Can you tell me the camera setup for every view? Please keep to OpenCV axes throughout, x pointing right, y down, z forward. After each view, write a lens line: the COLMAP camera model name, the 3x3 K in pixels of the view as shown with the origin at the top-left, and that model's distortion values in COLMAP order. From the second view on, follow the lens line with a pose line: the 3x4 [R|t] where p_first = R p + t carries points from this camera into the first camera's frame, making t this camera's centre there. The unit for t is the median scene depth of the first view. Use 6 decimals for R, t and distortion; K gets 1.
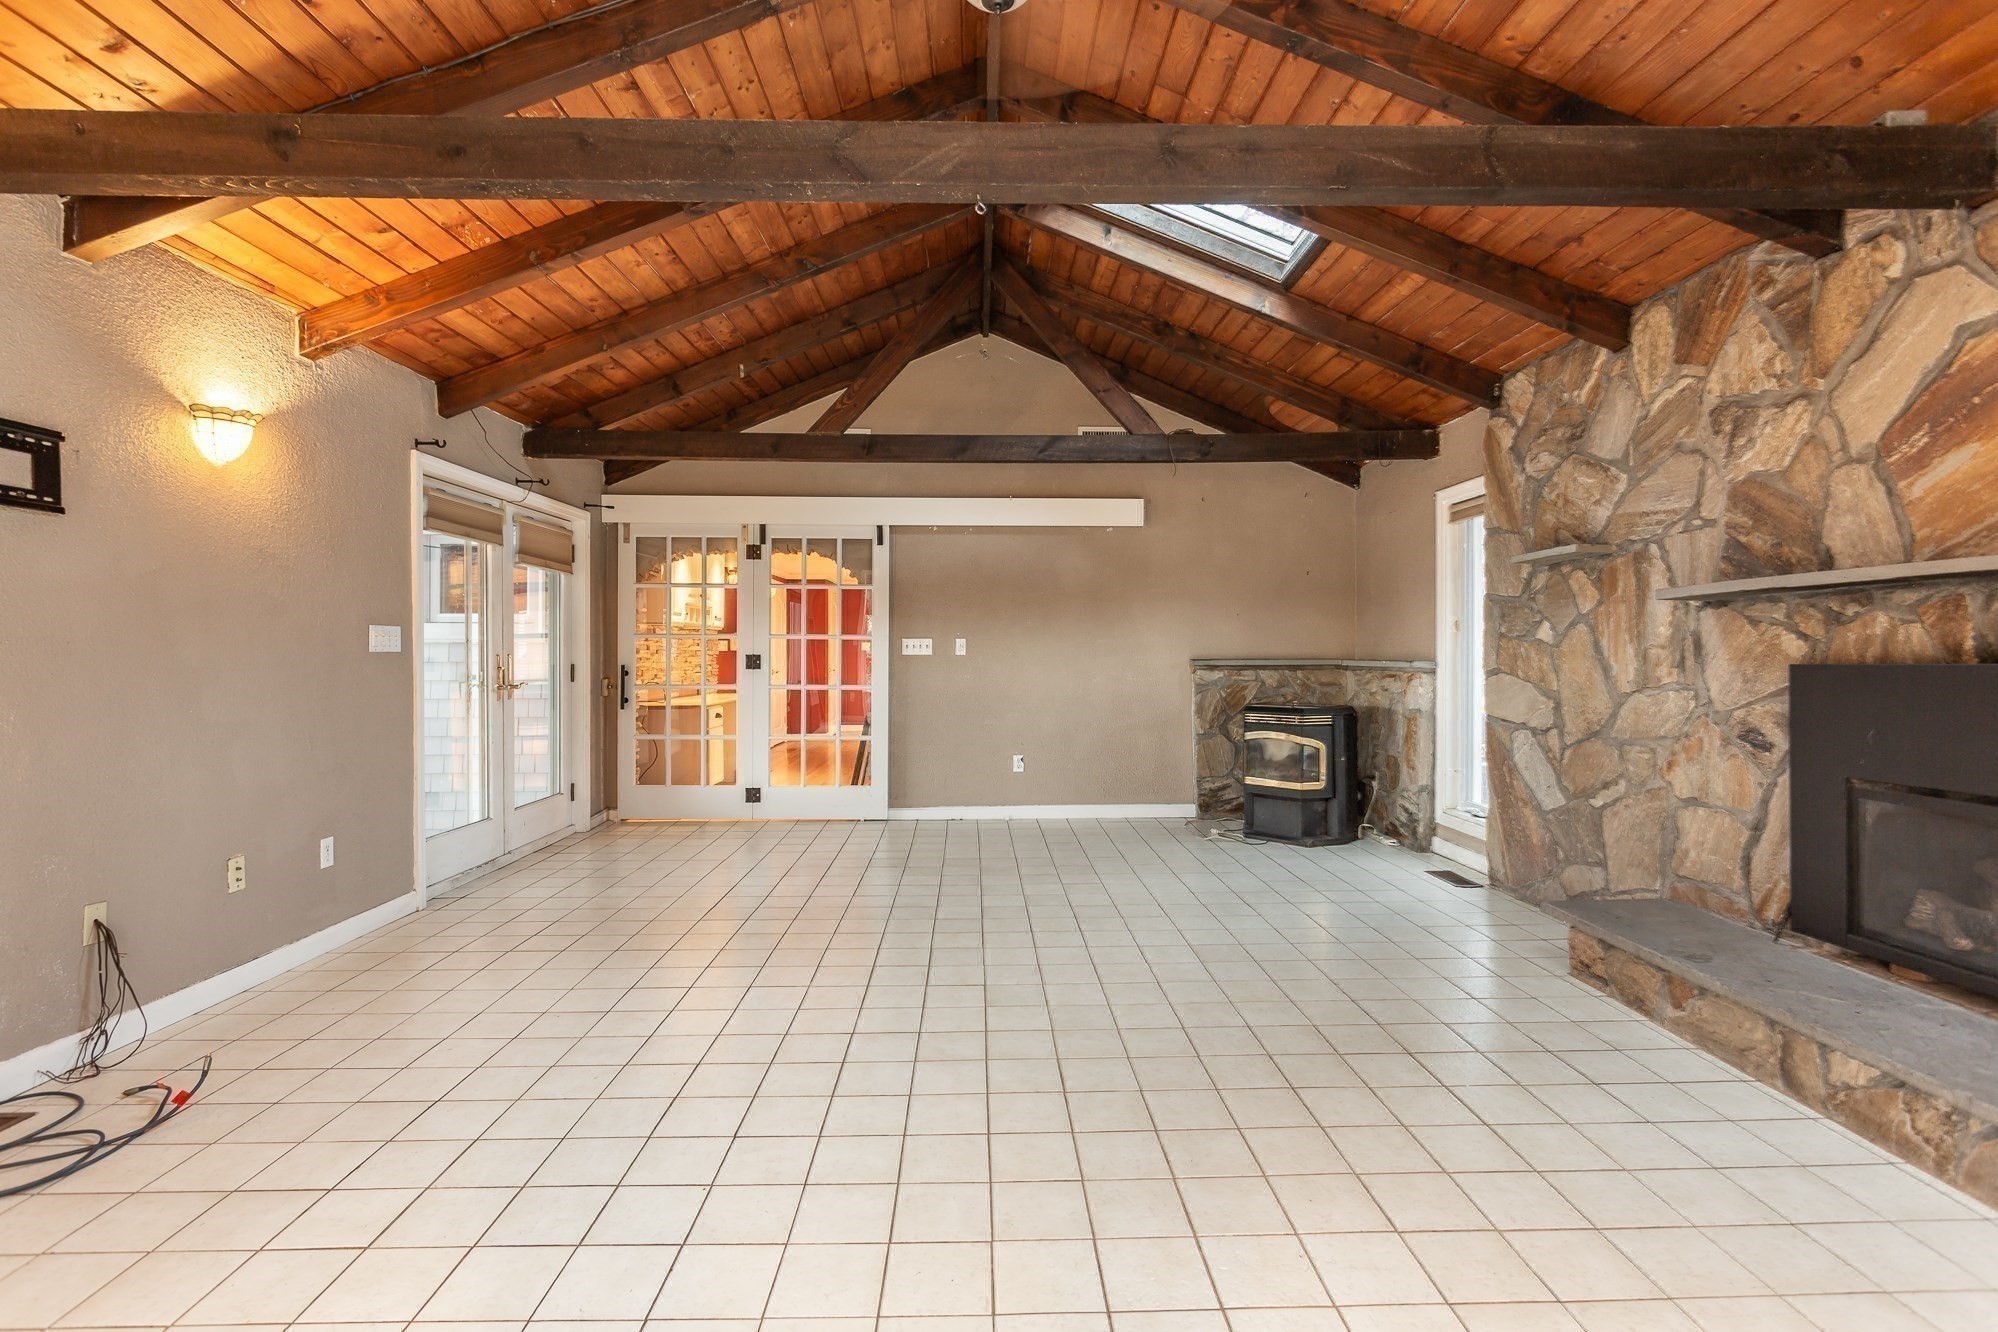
lens RADIAL K [[947.3, 0, 996.2], [0, 947.3, 655.6], [0, 0, 1]] dist [0.001230, 0.001613]
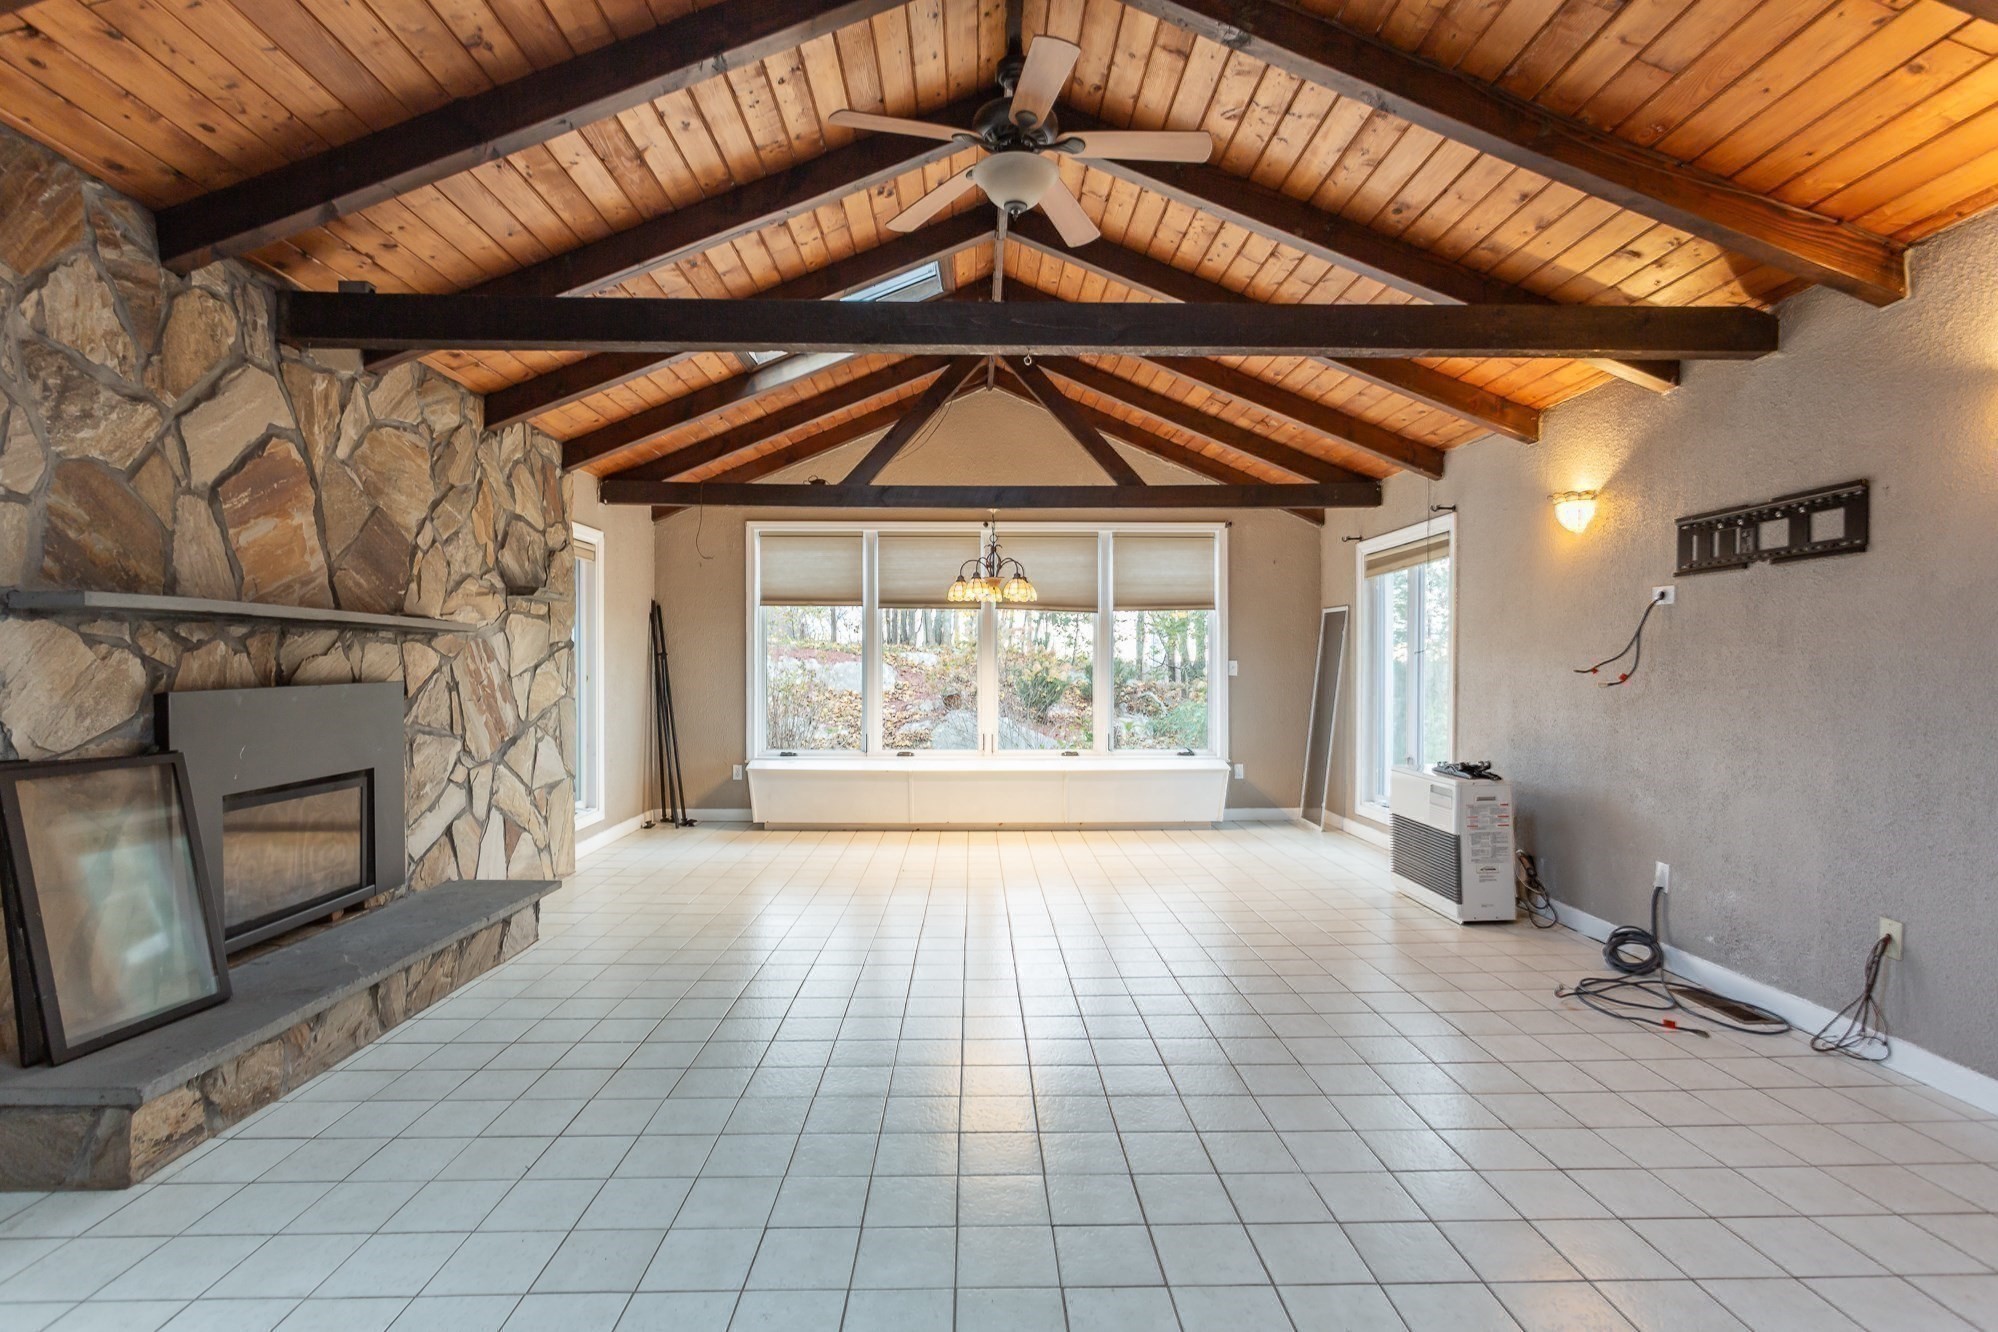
lens RADIAL K [[947.3, 0, 993.2], [0, 947.3, 668.0], [0, 0, 1]] dist [0.001230, 0.001613]
pose [[-0.999998, 0.000428, 0.001863, 0.026376], [0.000434, 0.999994, 0.003307, -0.014947], [-0.001862, 0.003308, -0.999993, 1.738339]]
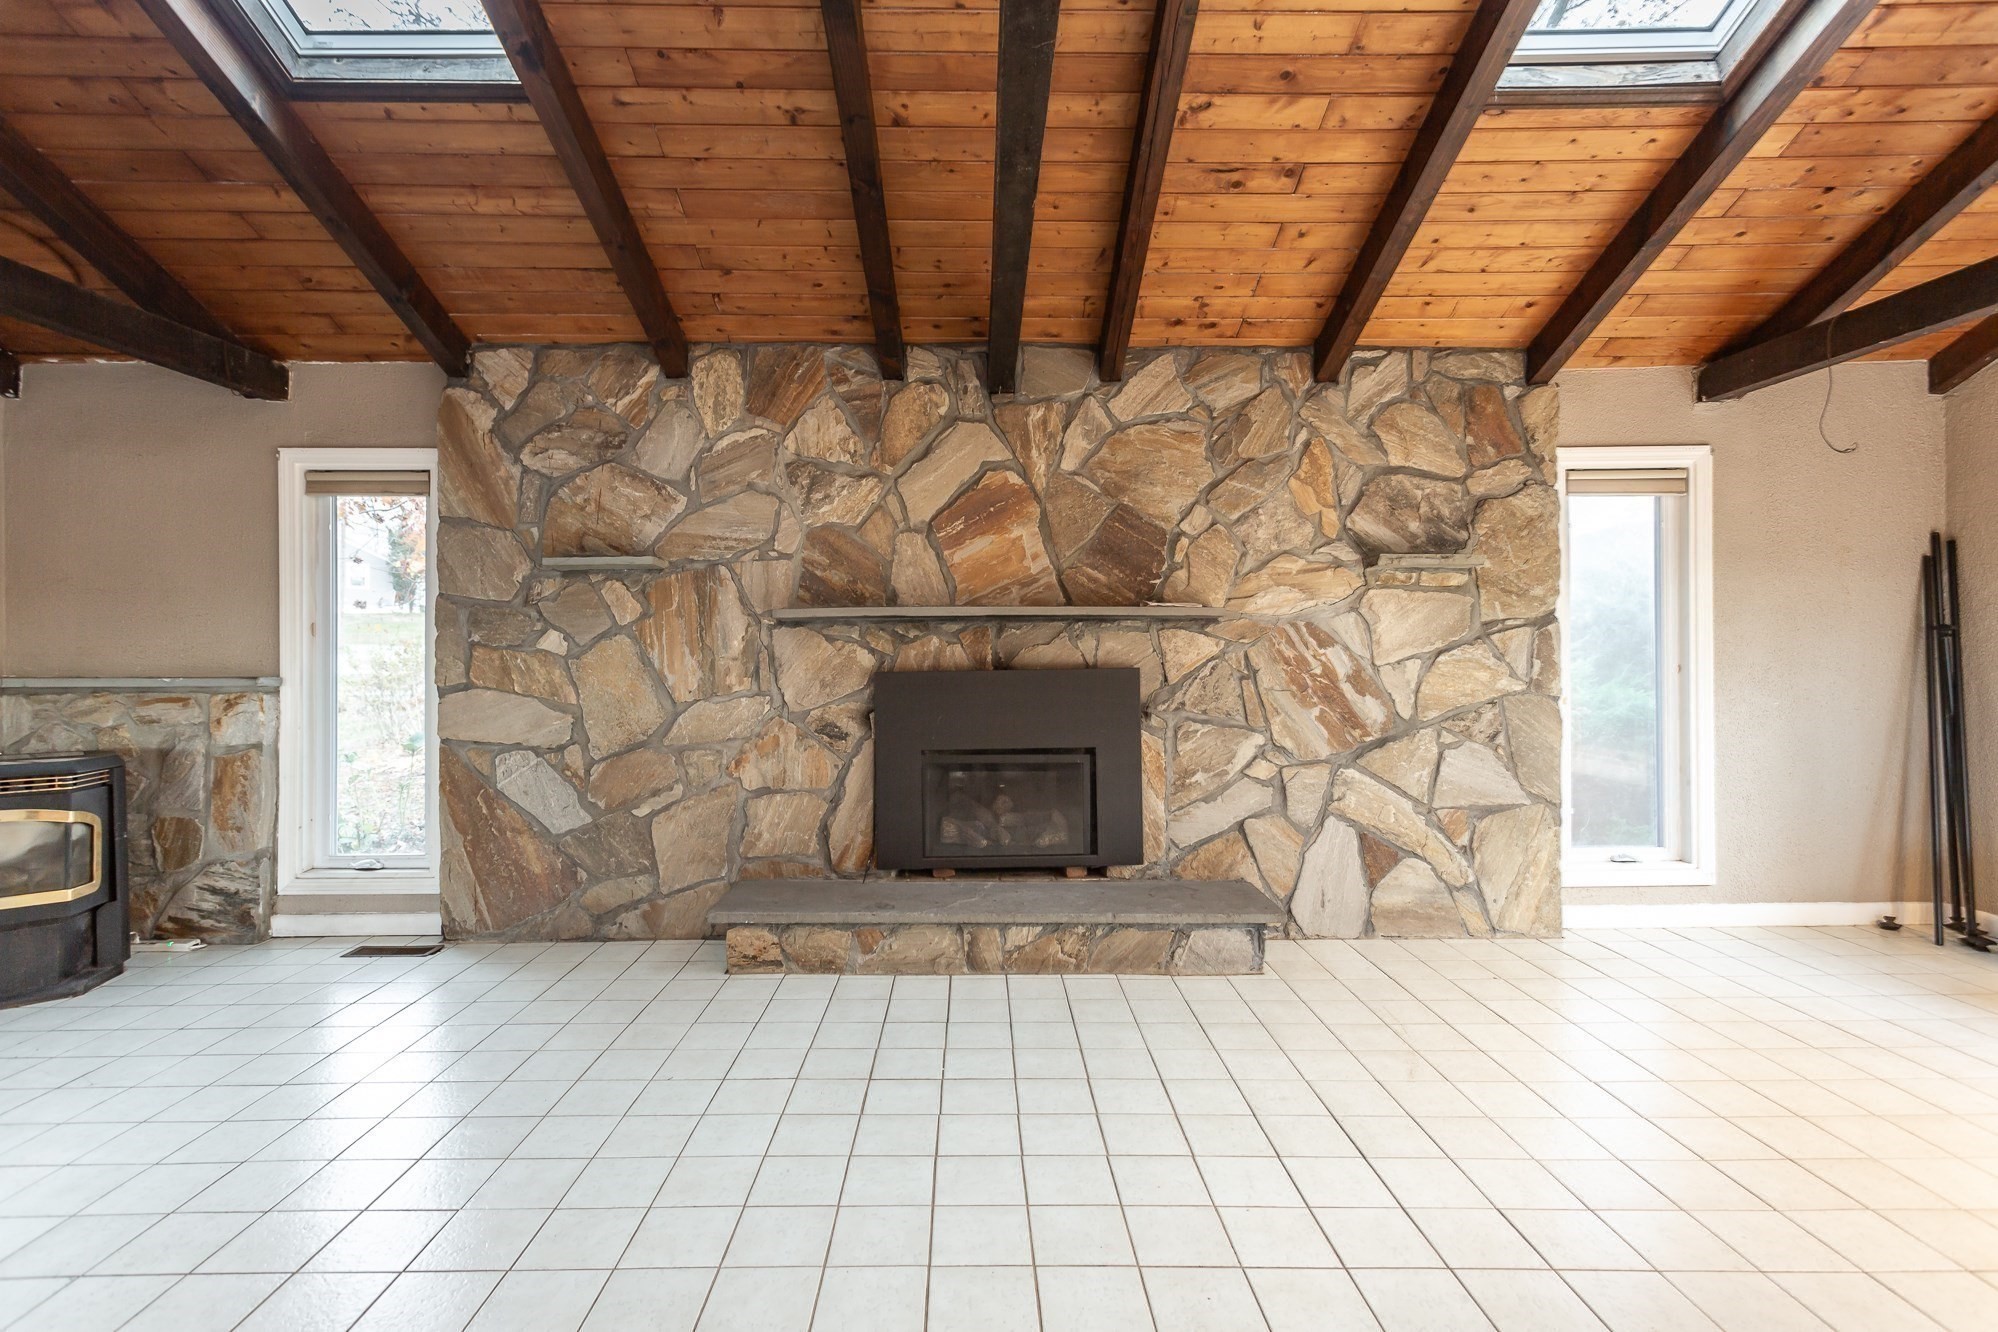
lens RADIAL K [[947.3, 0, 983.7], [0, 947.3, 656.4], [0, 0, 1]] dist [0.001230, 0.001613]
pose [[0.011089, 0.000433, 0.999938, -0.456210], [0.006290, 0.999980, -0.000503, -0.010492], [-0.999919, 0.006295, 0.011086, 0.749872]]
